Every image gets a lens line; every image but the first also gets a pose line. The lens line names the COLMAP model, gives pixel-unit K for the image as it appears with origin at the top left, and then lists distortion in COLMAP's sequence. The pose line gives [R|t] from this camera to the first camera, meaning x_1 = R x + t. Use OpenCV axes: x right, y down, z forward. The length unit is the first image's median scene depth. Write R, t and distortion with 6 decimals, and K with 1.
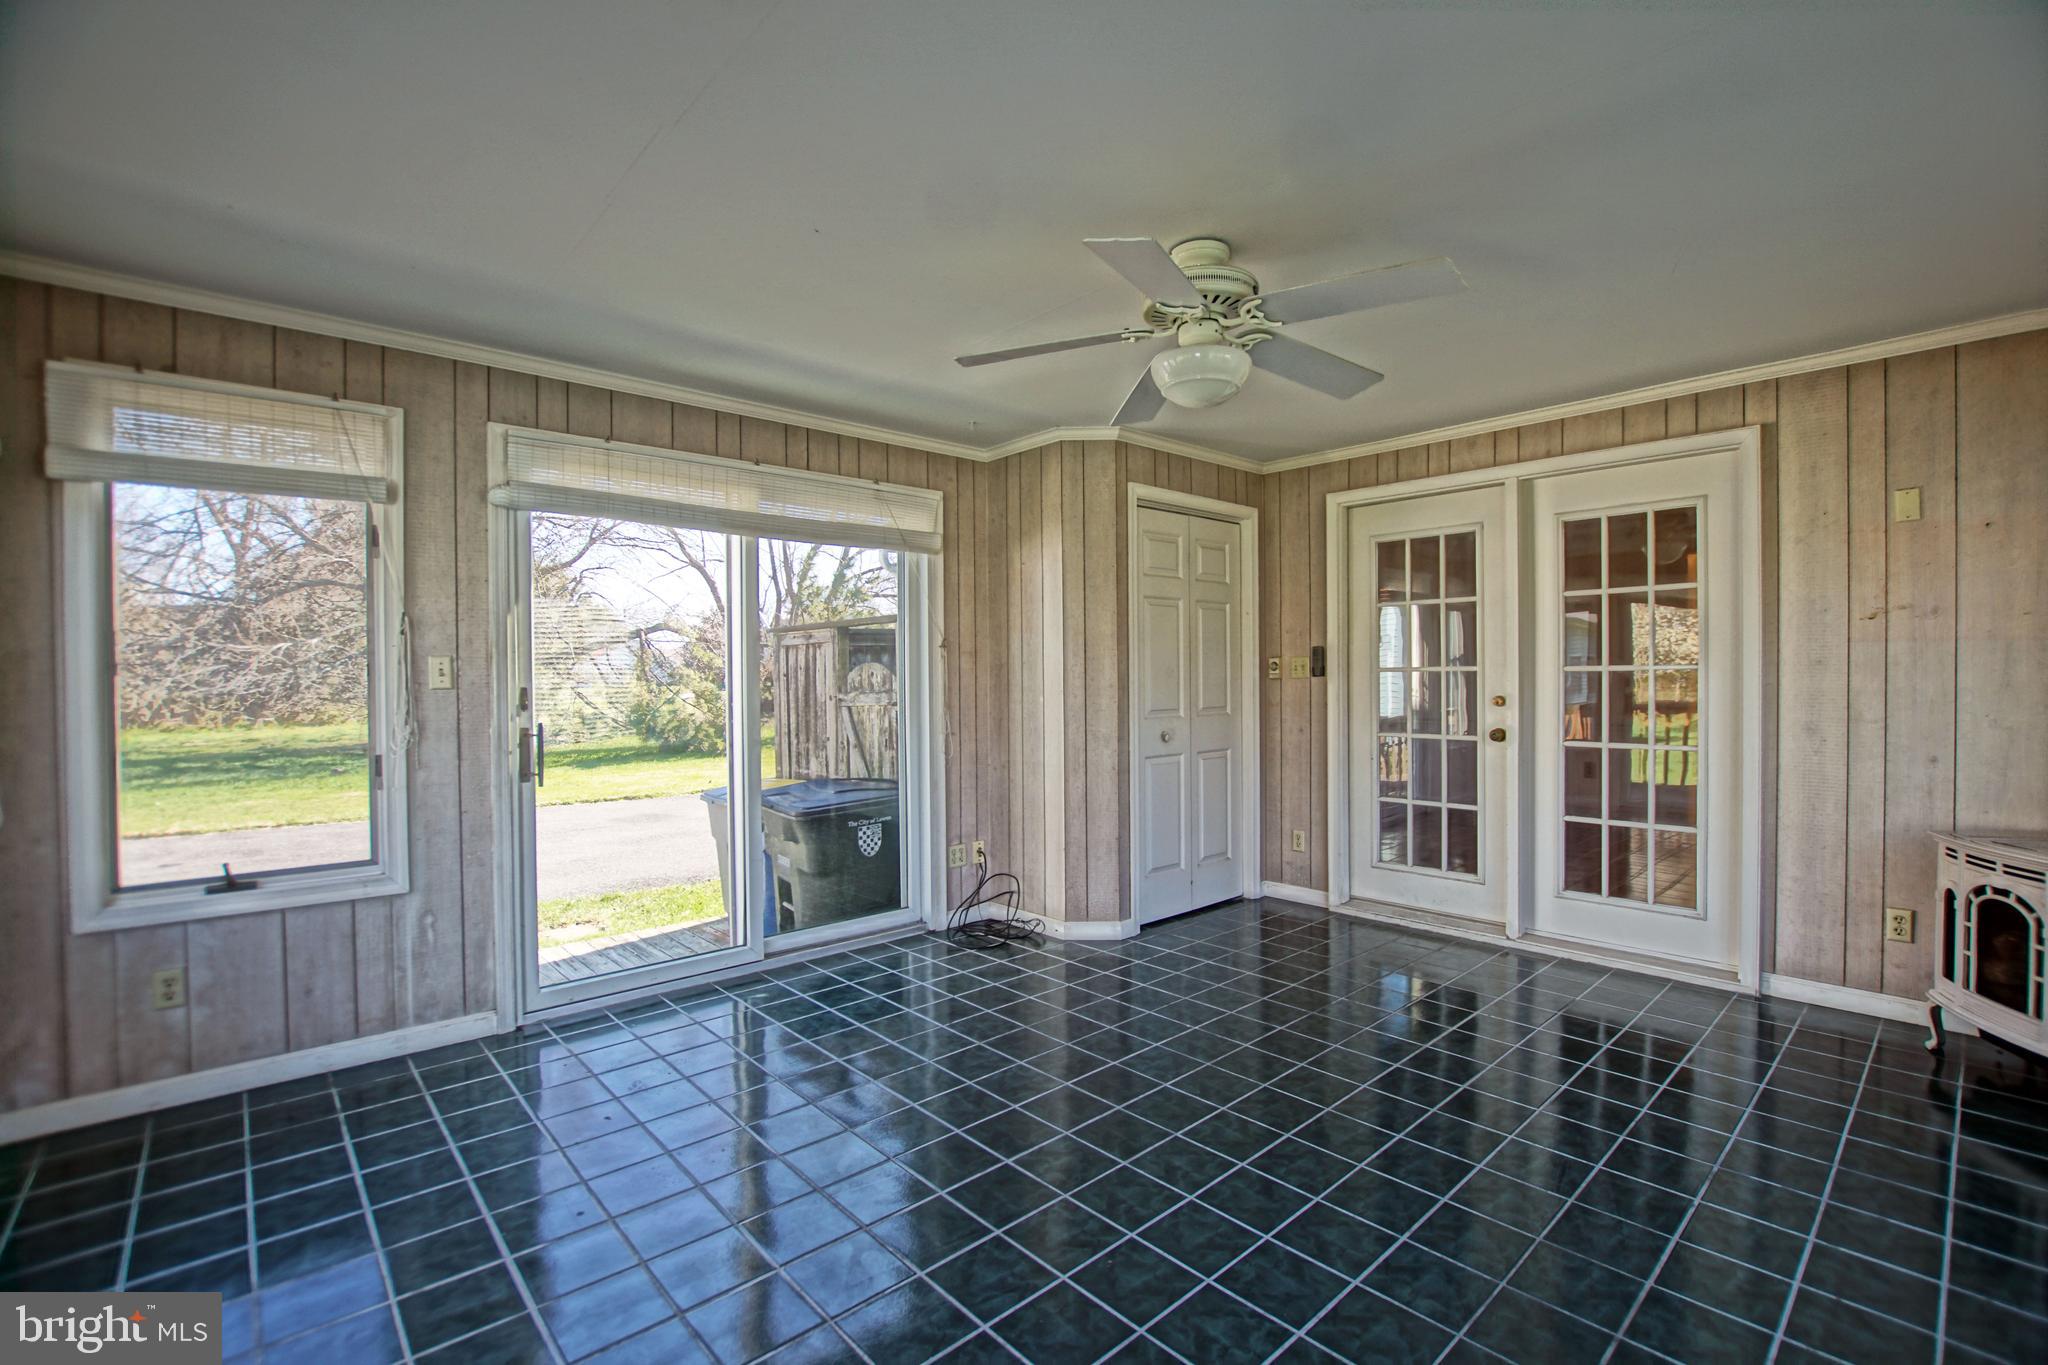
lens RADIAL K [[904.9, 0, 1031.6], [0, 904.9, 687.3], [0, 0, 1]] dist [-0.032120, 0.003633]
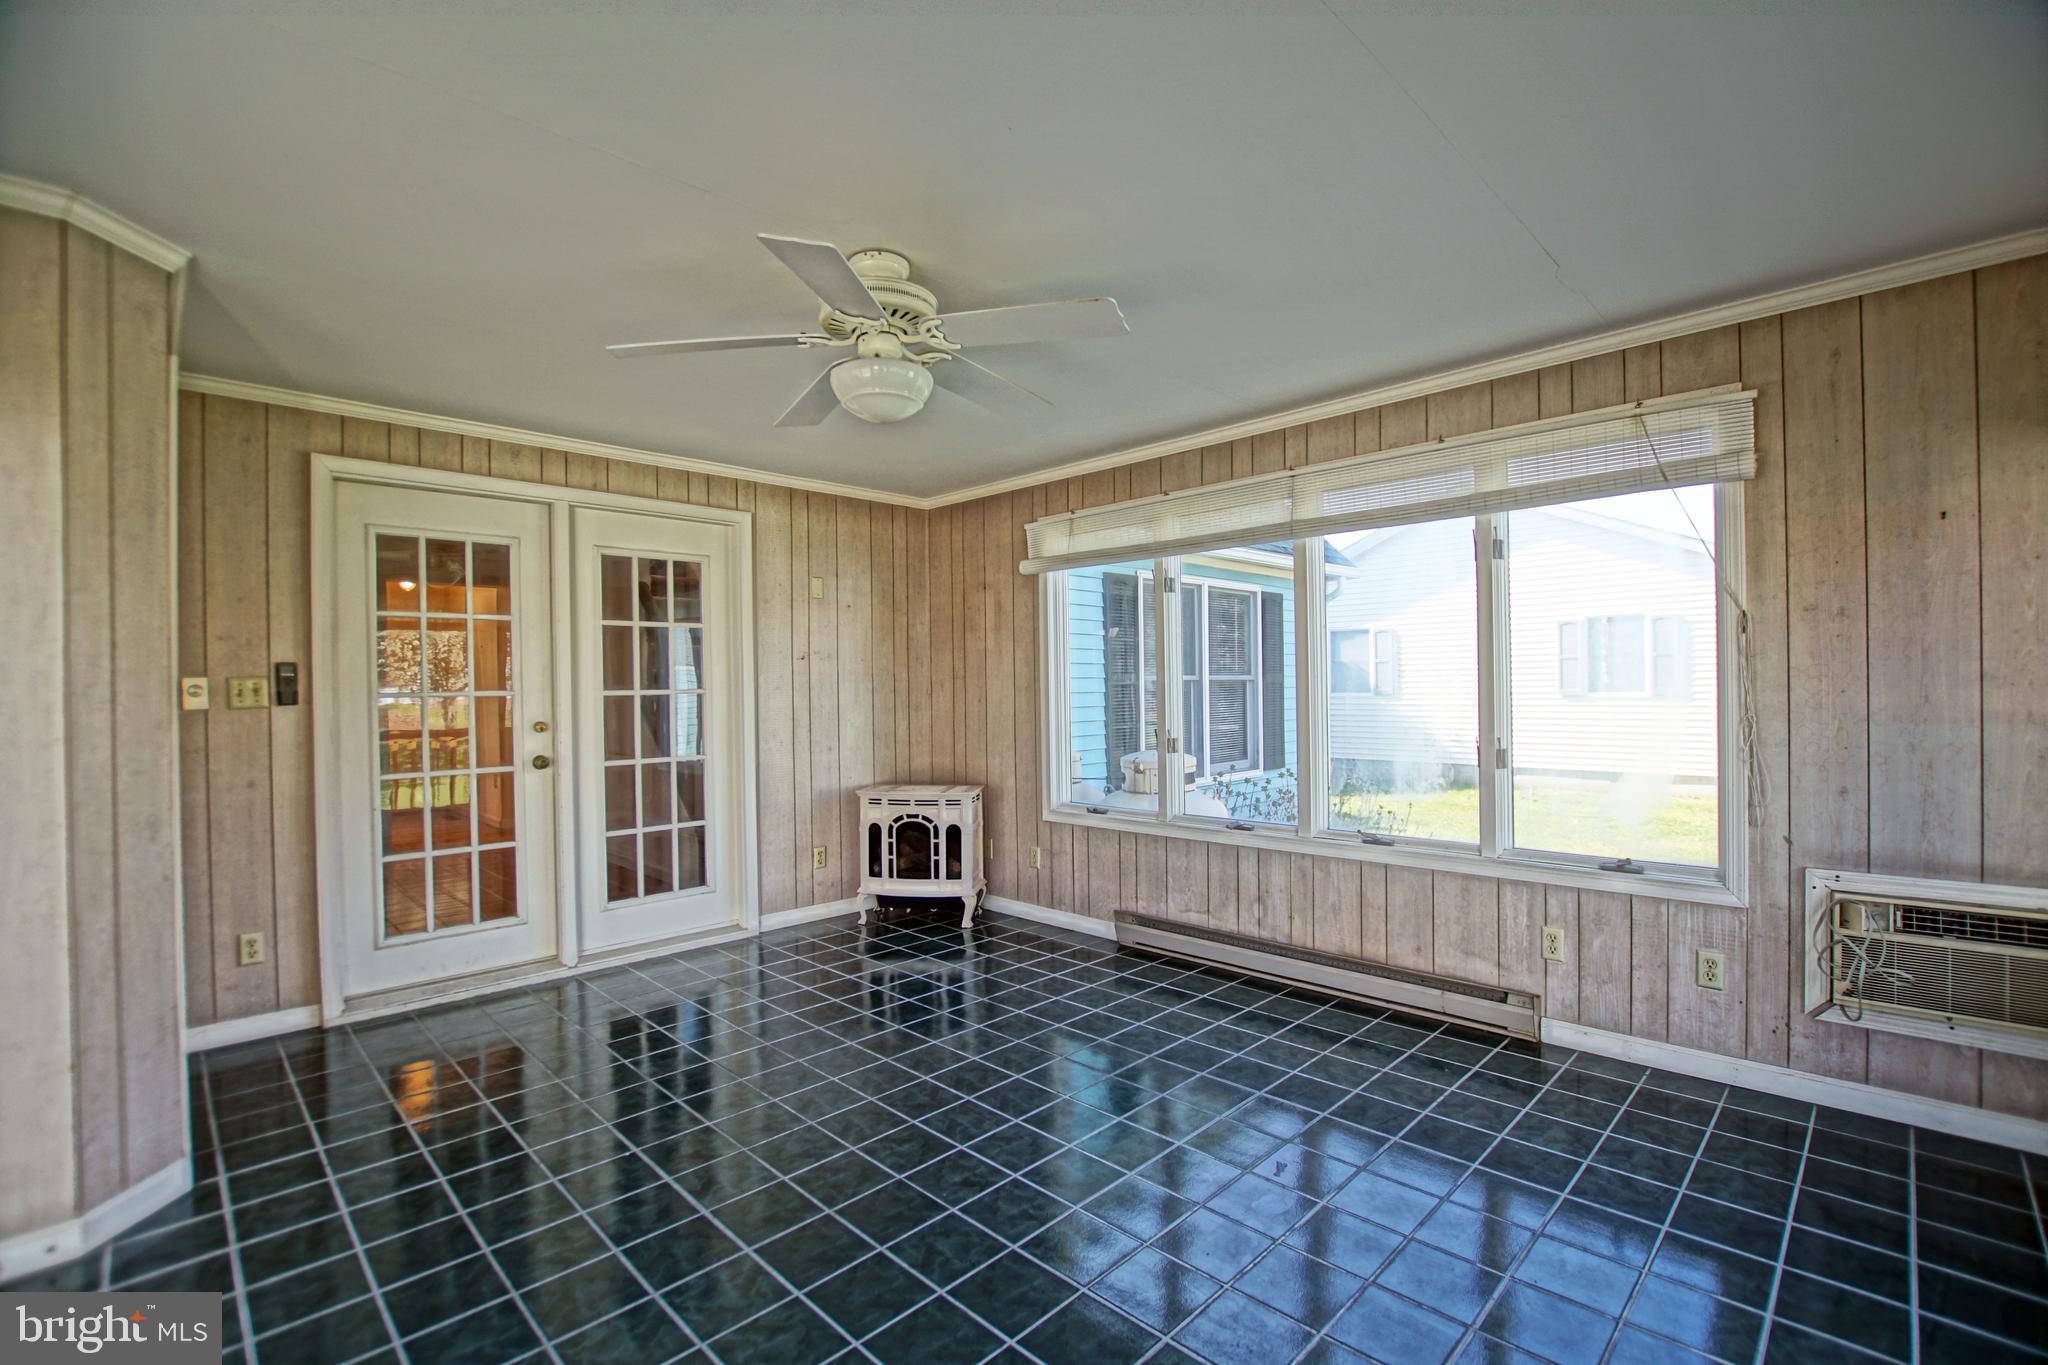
lens RADIAL K [[904.9, 0, 1031.6], [0, 904.9, 687.3], [0, 0, 1]] dist [-0.032120, 0.003633]
pose [[-0.057058, 0.008518, 0.998335, -0.505707], [0.025973, 0.999638, -0.007044, -0.007183], [-0.998033, 0.025528, -0.057259, 0.569909]]
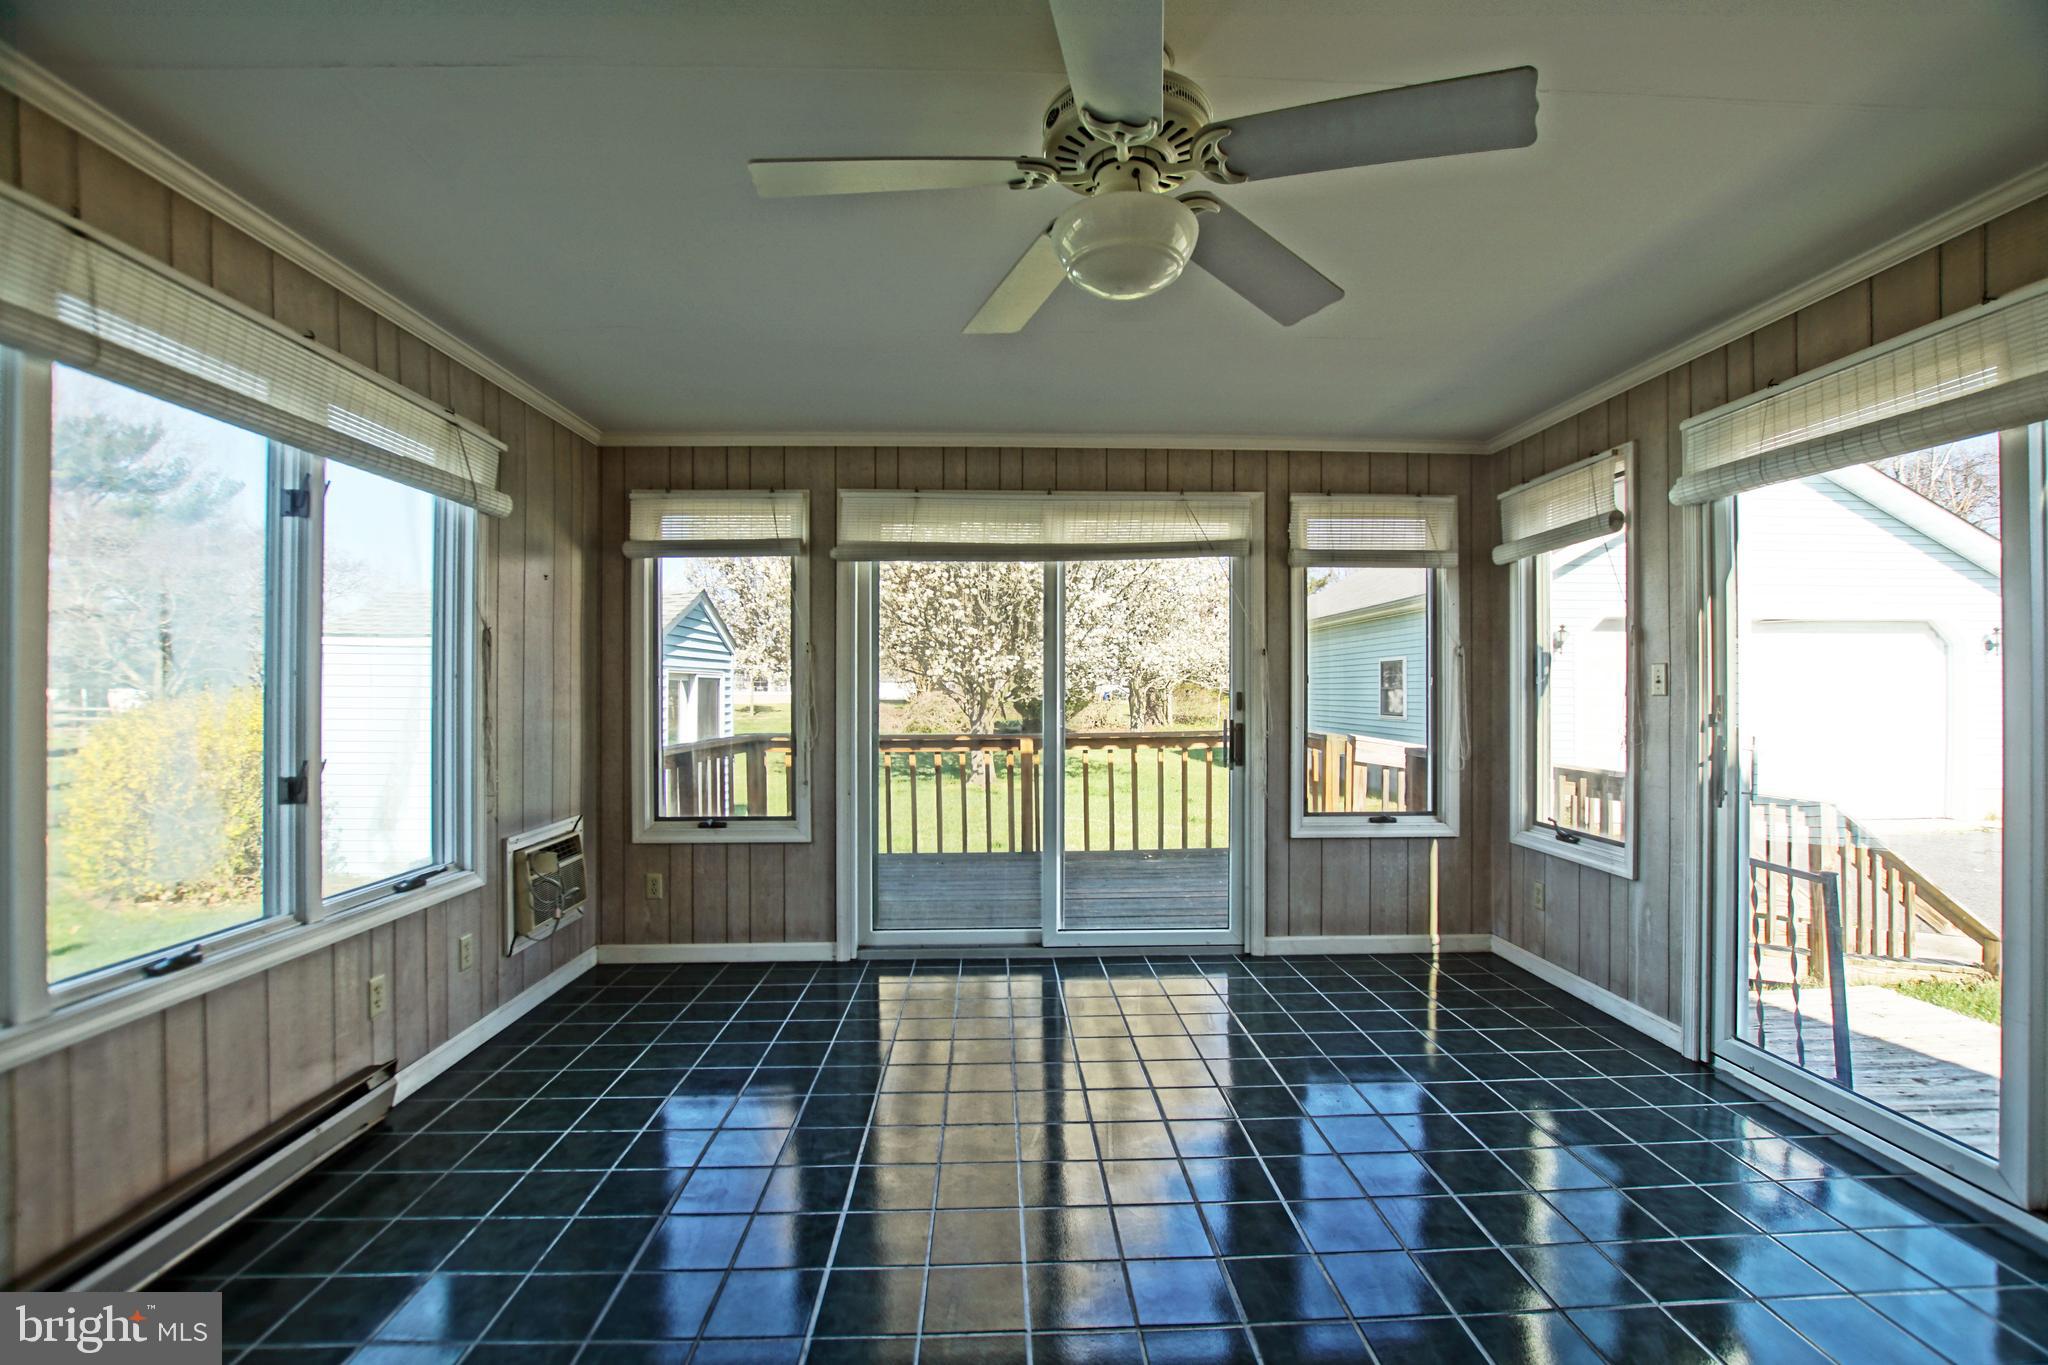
lens RADIAL K [[889.4, 0, 1024.0], [0, 889.4, 682.5], [0, 0, 1]] dist [-0.016676, 0.000460]
pose [[-0.642840, 0.002188, -0.765998, 0.477017], [-0.003128, 0.999980, 0.005482, -0.013180], [0.765994, 0.005920, -0.642820, 0.868946]]
